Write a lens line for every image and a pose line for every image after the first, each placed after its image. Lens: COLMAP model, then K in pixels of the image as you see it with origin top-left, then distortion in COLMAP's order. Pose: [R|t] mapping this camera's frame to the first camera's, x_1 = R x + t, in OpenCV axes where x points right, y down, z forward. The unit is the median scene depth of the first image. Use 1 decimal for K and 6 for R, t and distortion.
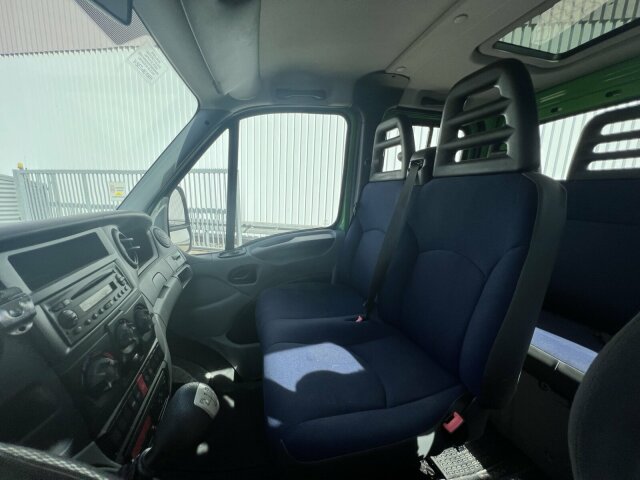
lens RADIAL K [[256.2, 0, 319.3], [0, 256.2, 240.3], [0, 0, 1]] dist [0.000004, 0.000079]
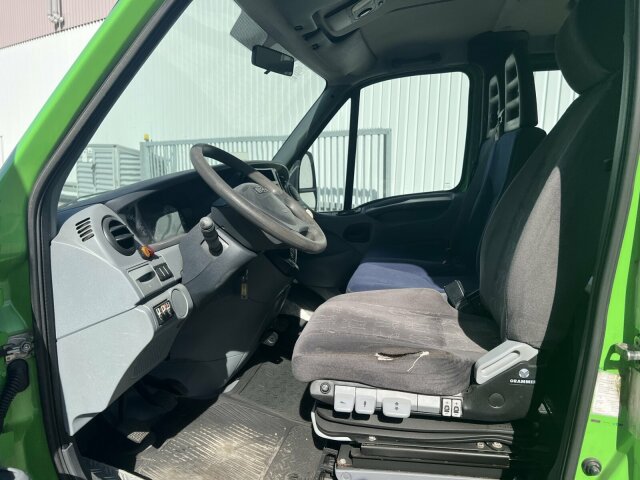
lens RADIAL K [[482.8, 0, 323.6], [0, 482.8, 240.0], [0, 0, 1]] dist [0.030991, -0.032512]
pose [[0.892257, 0.049417, -0.448816, 0.483538], [-0.064366, 0.997762, -0.018102, 0.215227], [0.446917, 0.045040, 0.893441, -0.851983]]
